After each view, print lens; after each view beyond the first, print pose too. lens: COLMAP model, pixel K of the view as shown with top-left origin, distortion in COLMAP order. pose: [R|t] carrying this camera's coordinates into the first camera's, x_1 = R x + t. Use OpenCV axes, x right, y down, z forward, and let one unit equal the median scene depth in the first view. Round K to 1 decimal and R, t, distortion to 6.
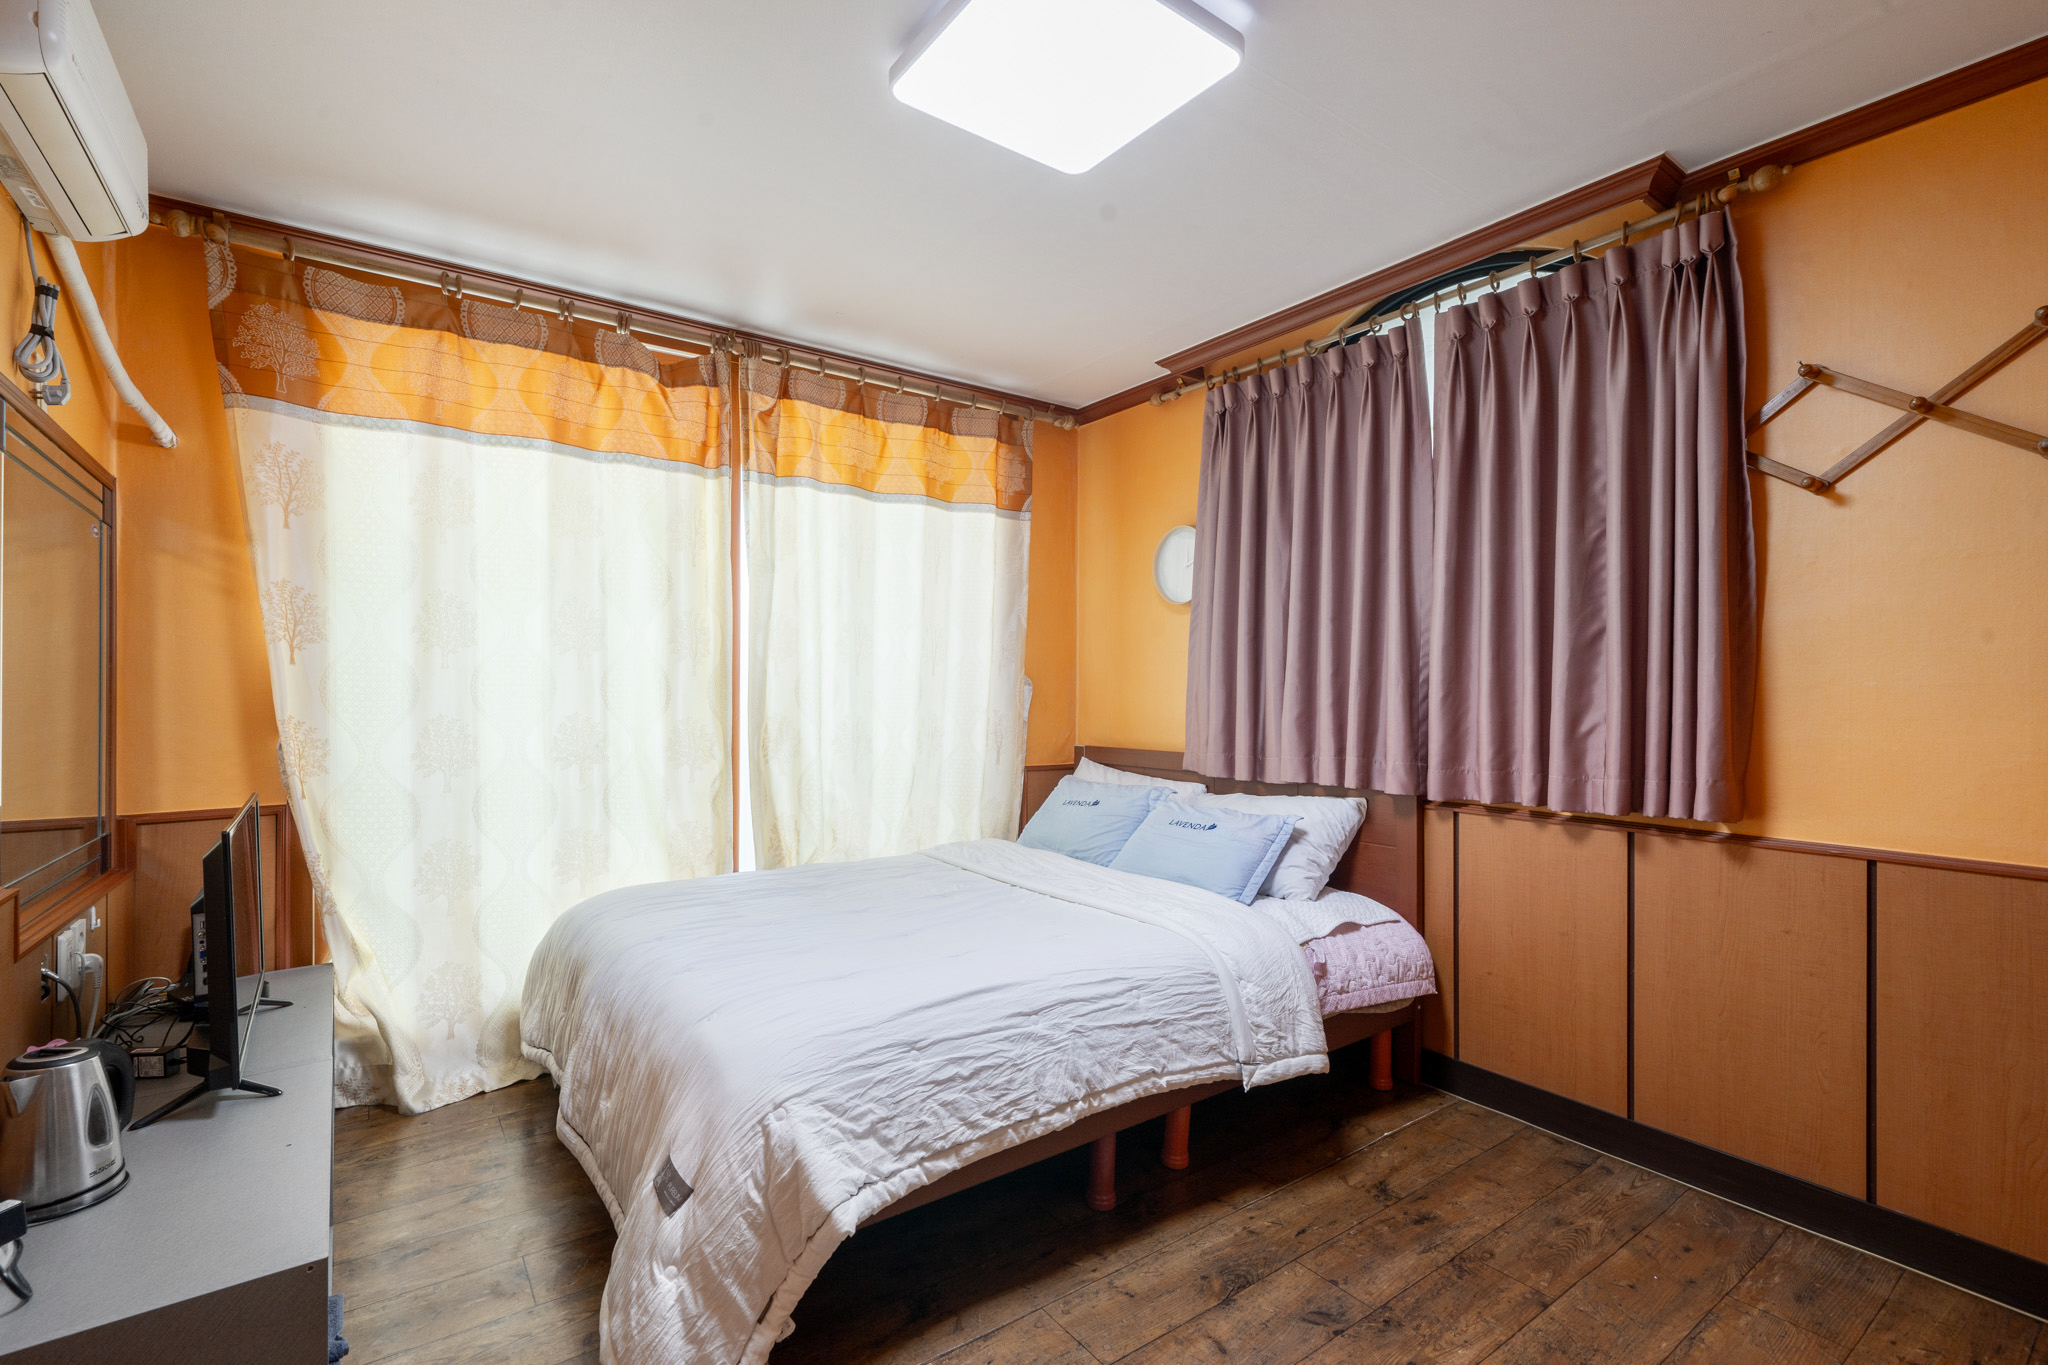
lens RADIAL K [[930.8, 0, 1027.9], [0, 930.8, 691.9], [0, 0, 1]] dist [0.001760, 0.000036]
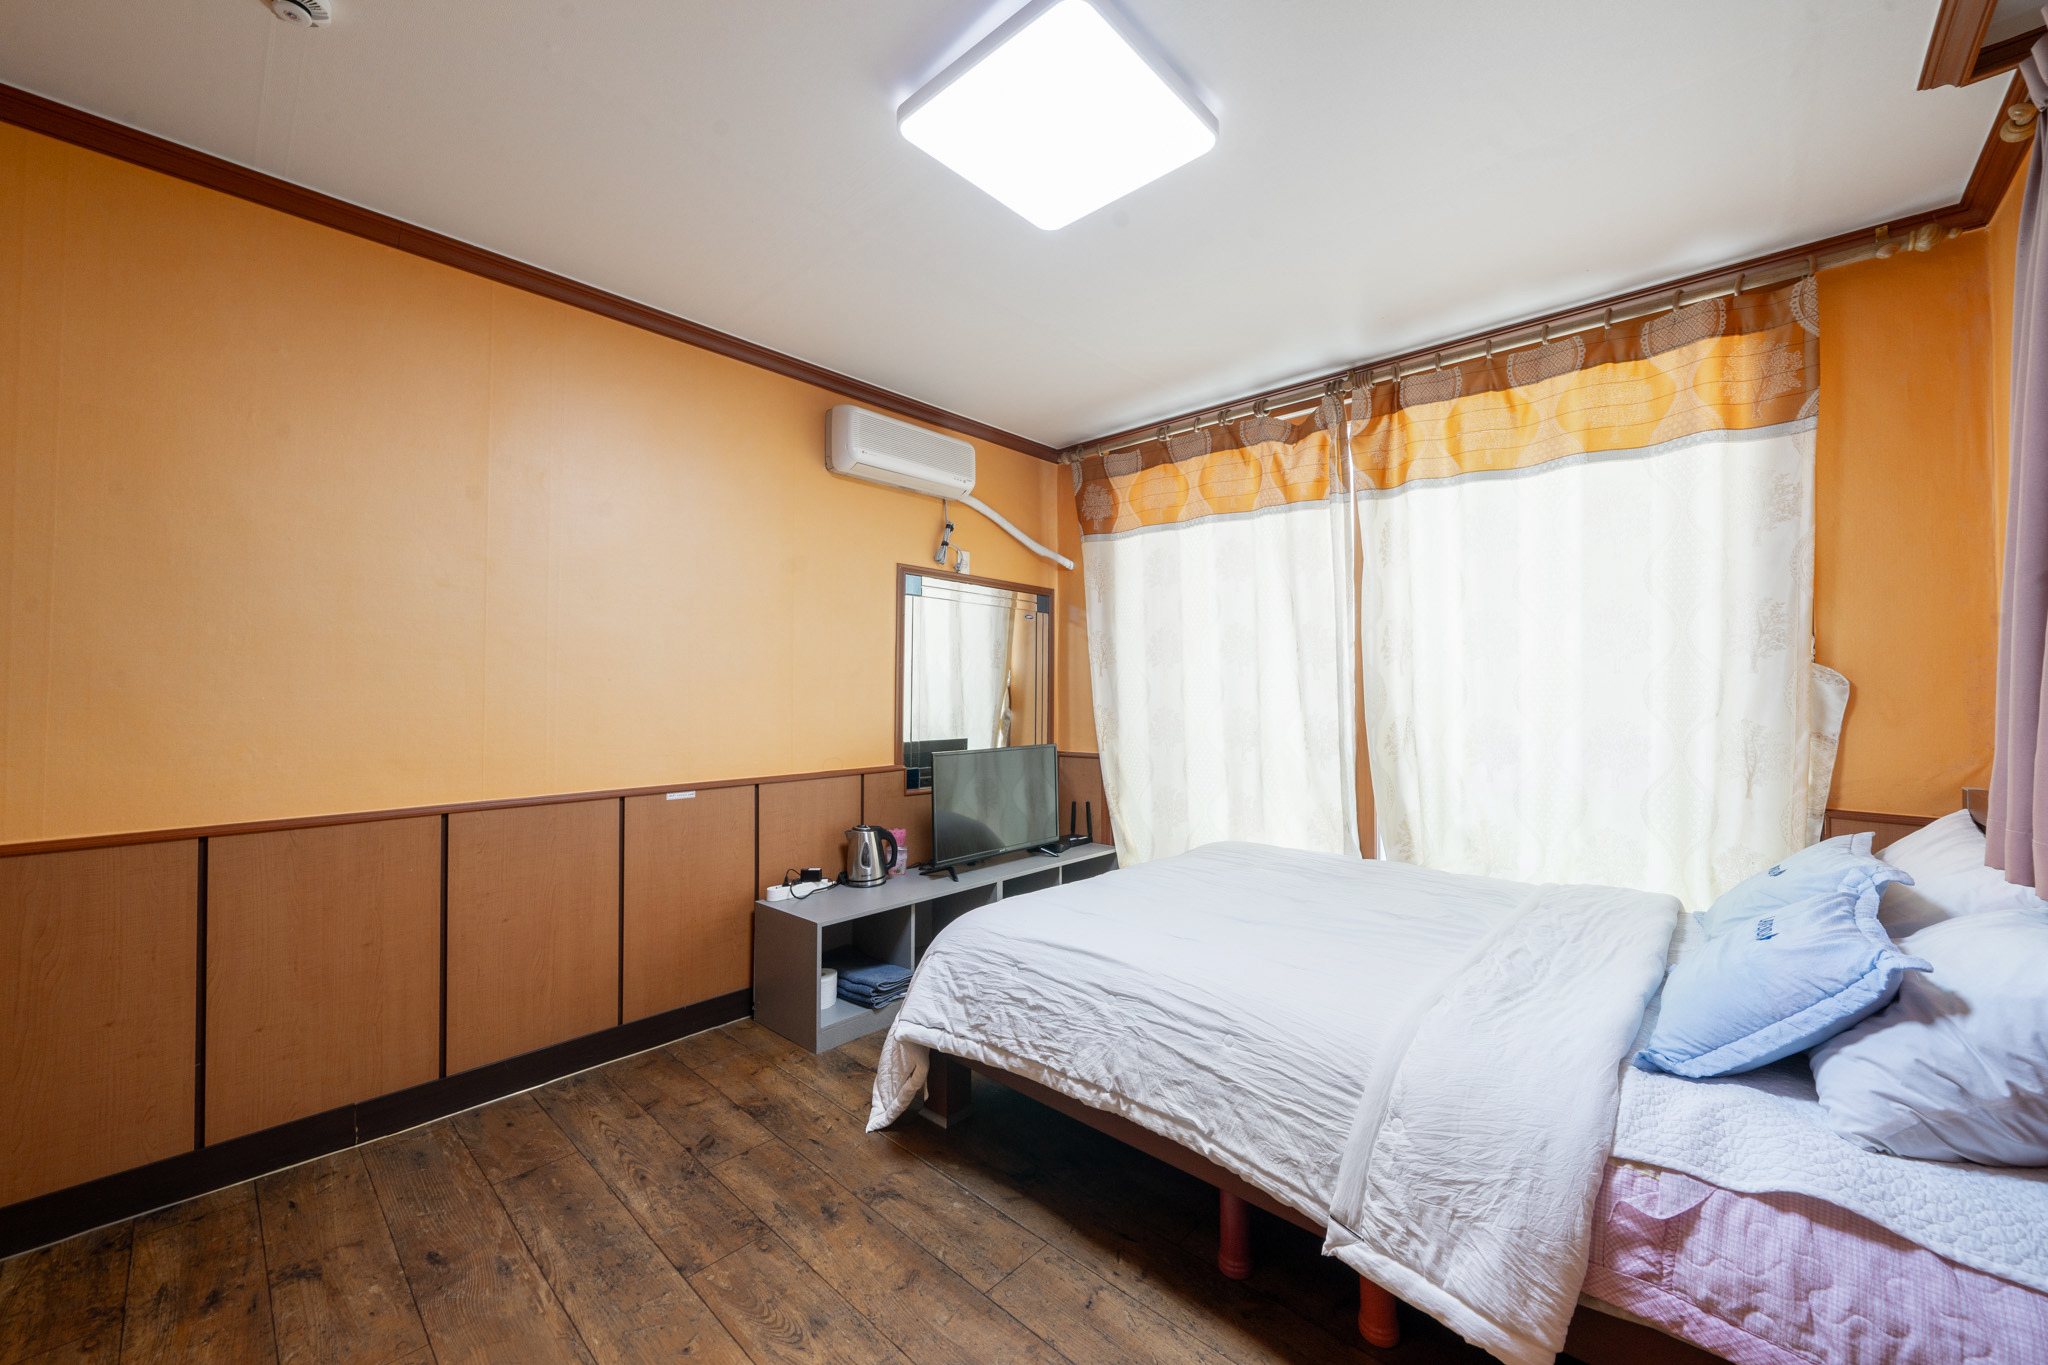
lens RADIAL K [[766.1, 0, 1024.0], [0, 766.1, 682.5], [0, 0, 1]] dist [-0.001165, -0.000149]
pose [[0.197254, -0.012262, -0.980276, 0.668766], [-0.004676, 0.999899, -0.013448, 0.002787], [0.980341, 0.007236, 0.197177, 0.575805]]
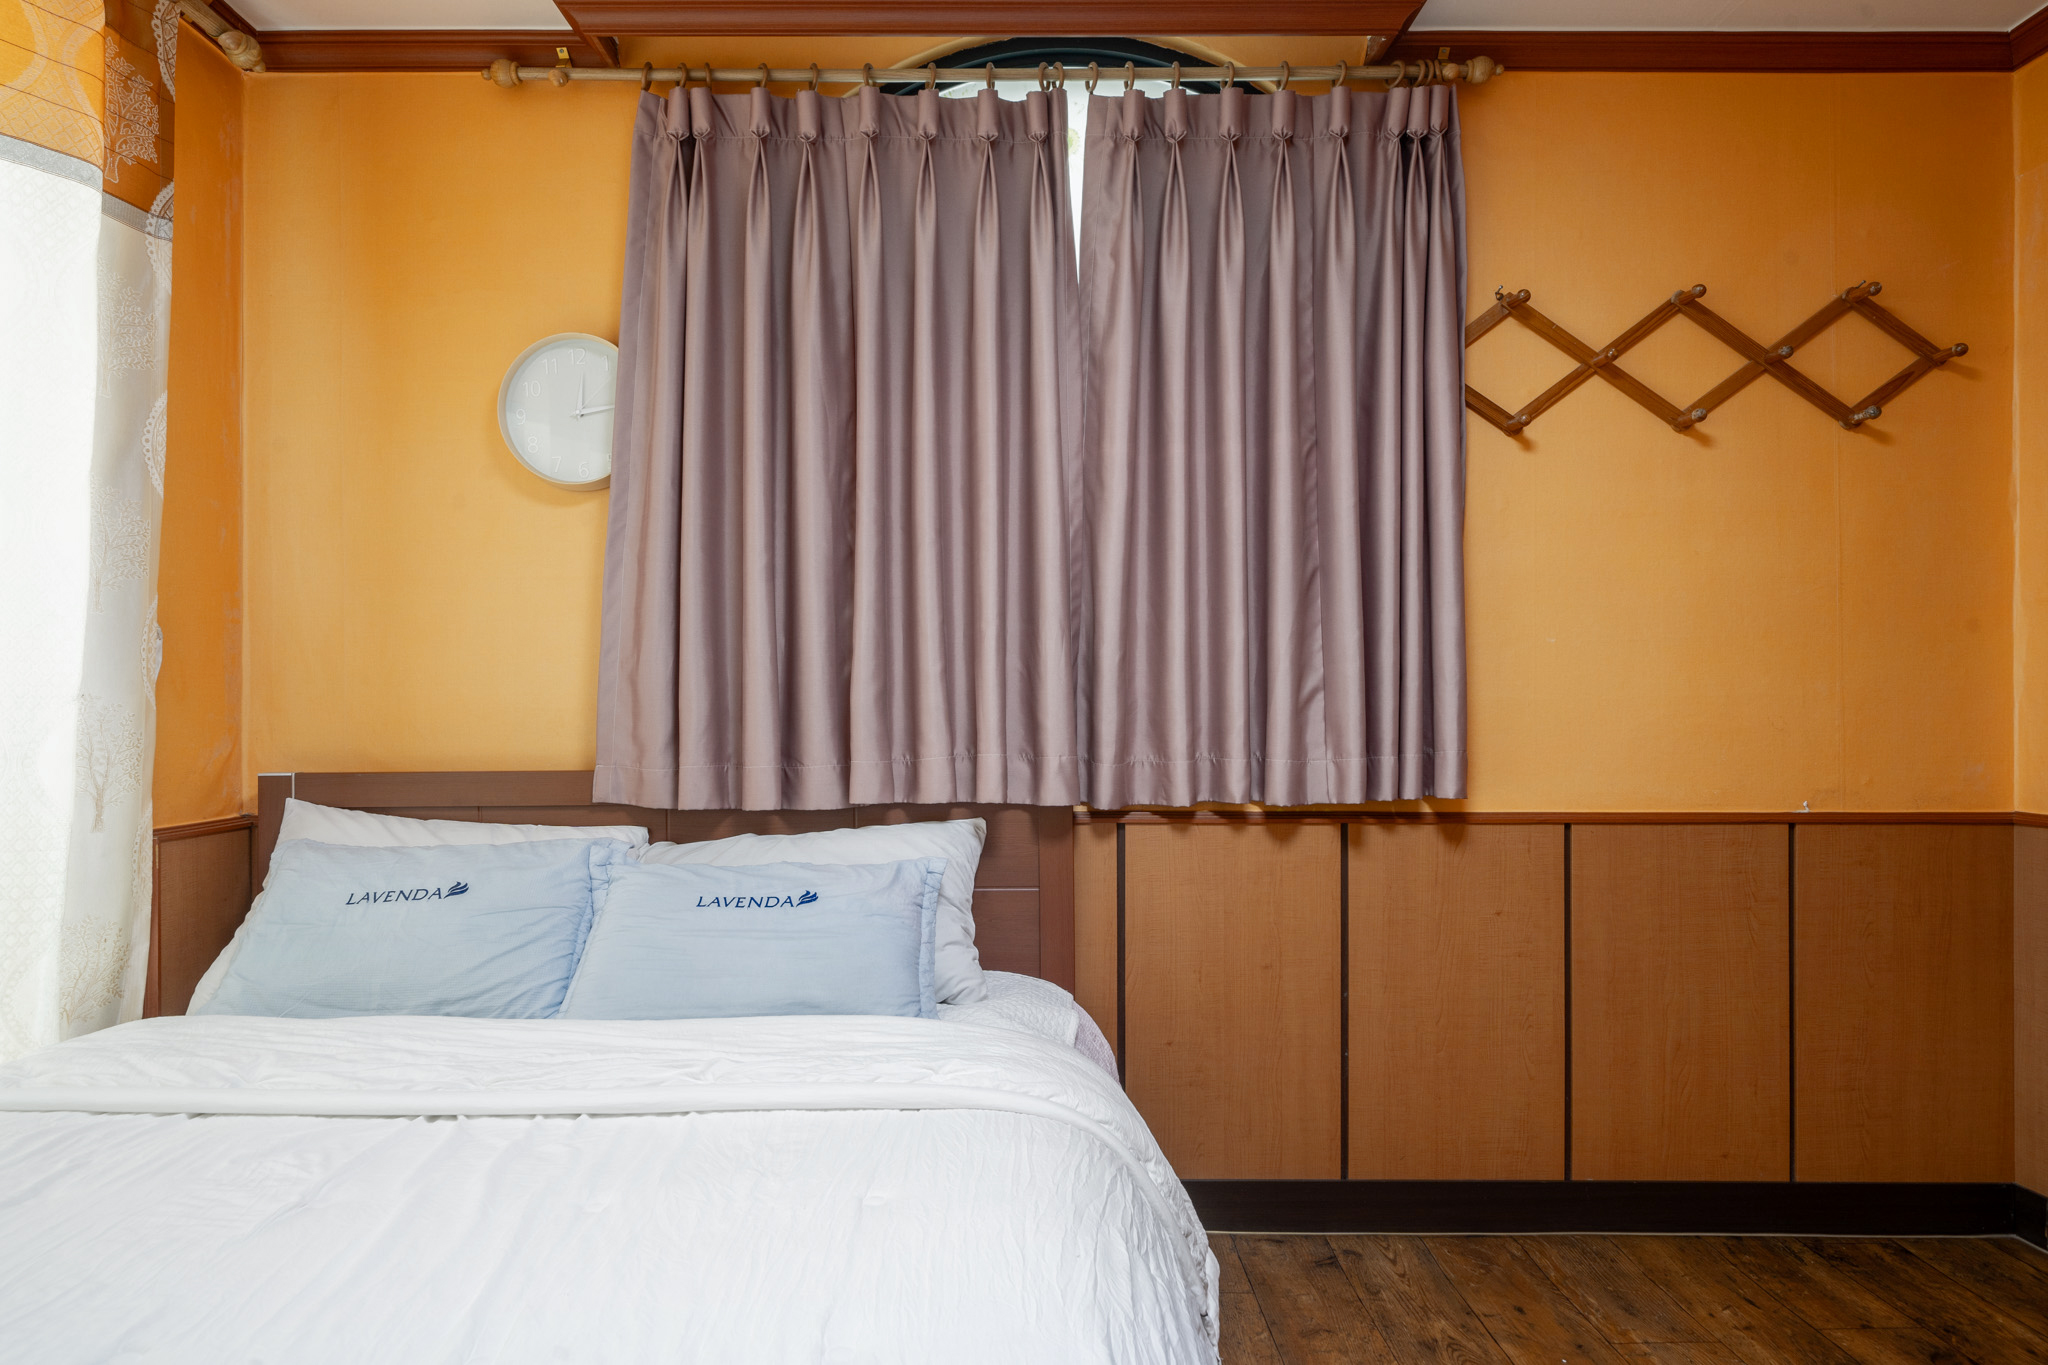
lens RADIAL K [[1191.2, 0, 1024.5], [0, 1191.2, 698.4], [0, 0, 1]] dist [-0.003533, 0.000294]
pose [[0.581810, -0.006669, 0.813298, -0.334691], [0.007535, 0.999968, 0.002810, 0.036054], [-0.813290, 0.004493, 0.581841, 0.599062]]
